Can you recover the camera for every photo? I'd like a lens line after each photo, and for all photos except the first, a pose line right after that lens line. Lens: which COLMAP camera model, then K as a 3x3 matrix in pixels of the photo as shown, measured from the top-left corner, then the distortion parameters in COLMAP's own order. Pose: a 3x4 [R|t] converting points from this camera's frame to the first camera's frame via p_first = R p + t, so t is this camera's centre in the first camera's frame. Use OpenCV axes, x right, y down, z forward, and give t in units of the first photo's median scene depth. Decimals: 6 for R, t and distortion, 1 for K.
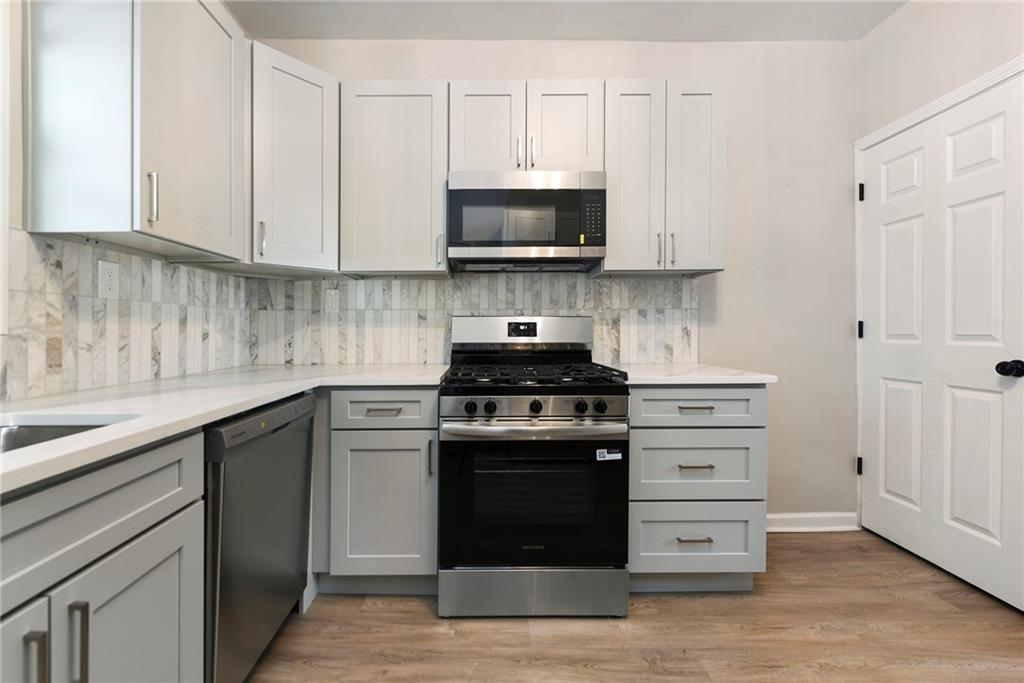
lens RADIAL K [[427.6, 0, 511.4], [0, 427.6, 336.2], [0, 0, 1]] dist [0.009622, -0.007677]
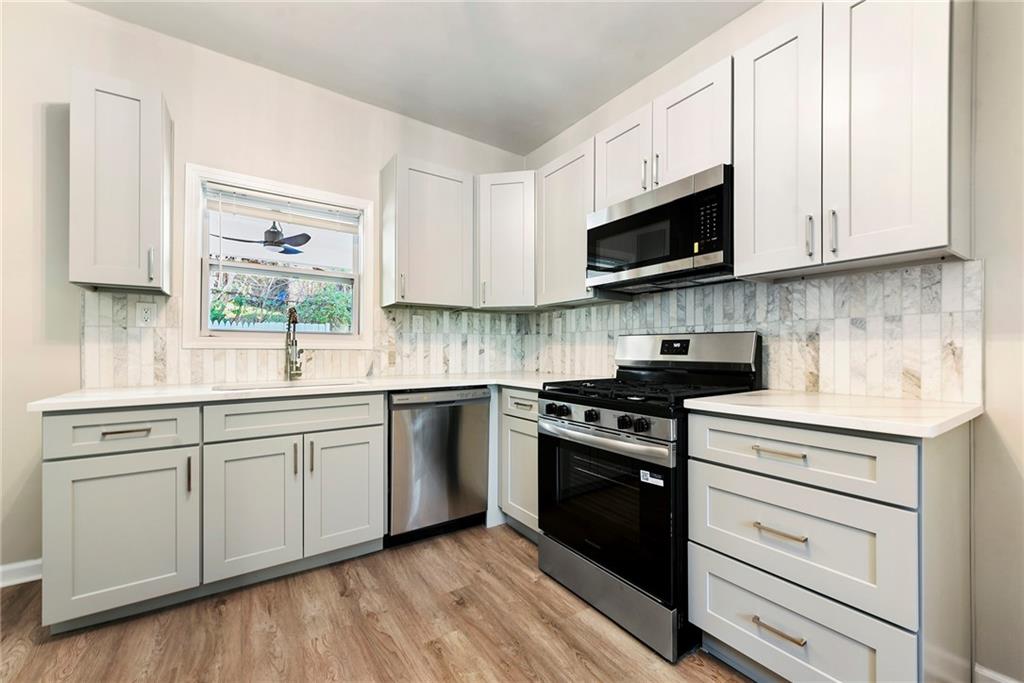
lens RADIAL K [[413.4, 0, 514.9], [0, 413.4, 349.5], [0, 0, 1]] dist [0.000360, -0.000054]
pose [[0.548838, 0.001854, -0.835927, 0.674631], [-0.012605, 0.999902, -0.006058, 0.000064], [0.835834, 0.013861, 0.548807, 0.193472]]
